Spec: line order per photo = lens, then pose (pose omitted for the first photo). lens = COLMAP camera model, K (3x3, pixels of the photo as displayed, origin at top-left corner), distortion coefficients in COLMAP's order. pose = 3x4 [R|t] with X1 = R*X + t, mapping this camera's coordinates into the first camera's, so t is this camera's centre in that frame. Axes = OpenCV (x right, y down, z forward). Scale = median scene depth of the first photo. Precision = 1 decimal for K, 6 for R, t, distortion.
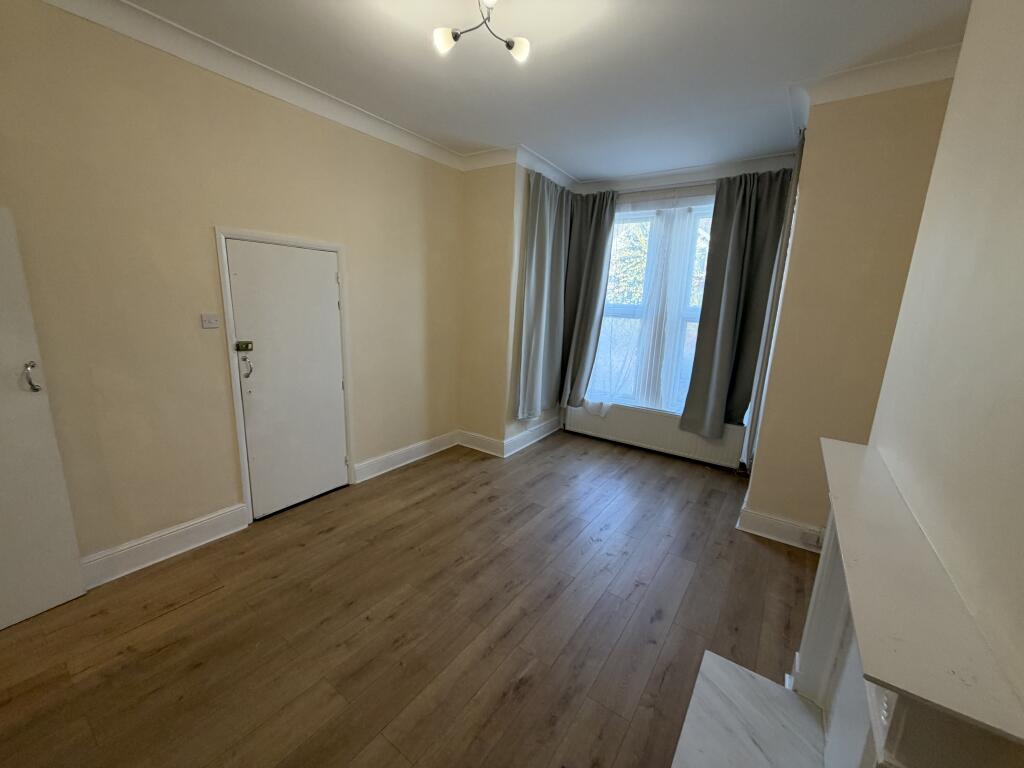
lens RADIAL K [[406.2, 0, 512.0], [0, 406.2, 384.0], [0, 0, 1]] dist [0.000384, 0.000073]
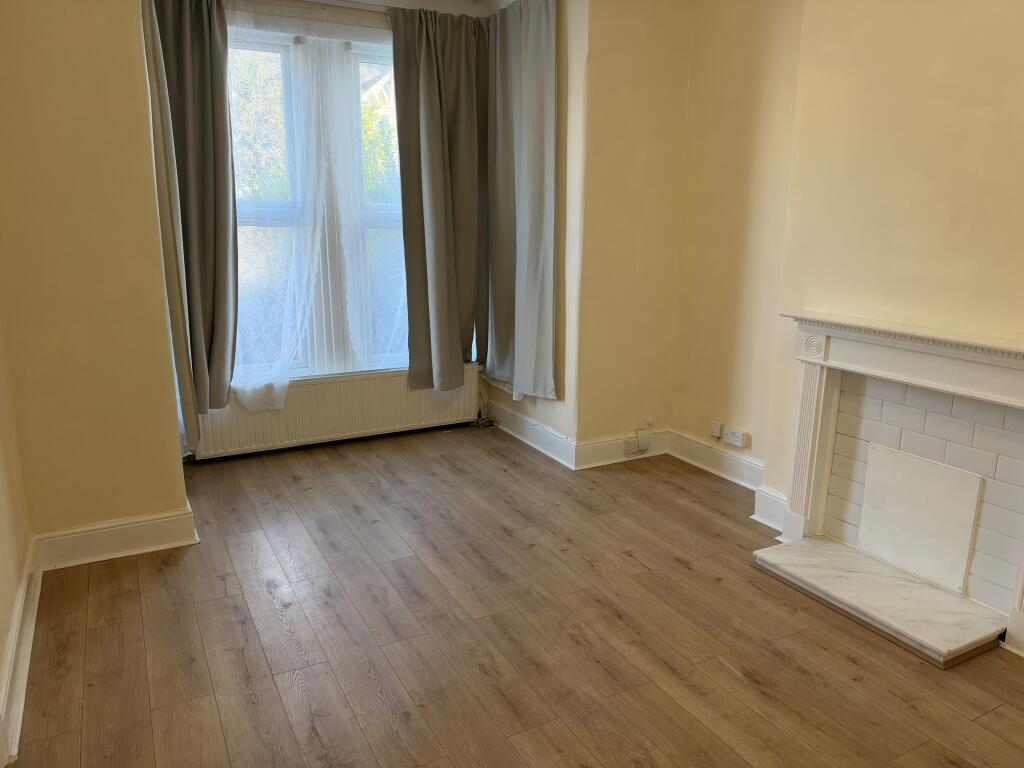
lens RADIAL K [[733.8, 0, 512.0], [0, 733.8, 384.0], [0, 0, 1]] dist [0.027658, -0.049927]
pose [[0.448169, -0.236280, 0.862158, -0.576764], [0.192955, 0.967271, 0.164785, -0.064817], [-0.872876, 0.092507, 0.479092, 0.296186]]
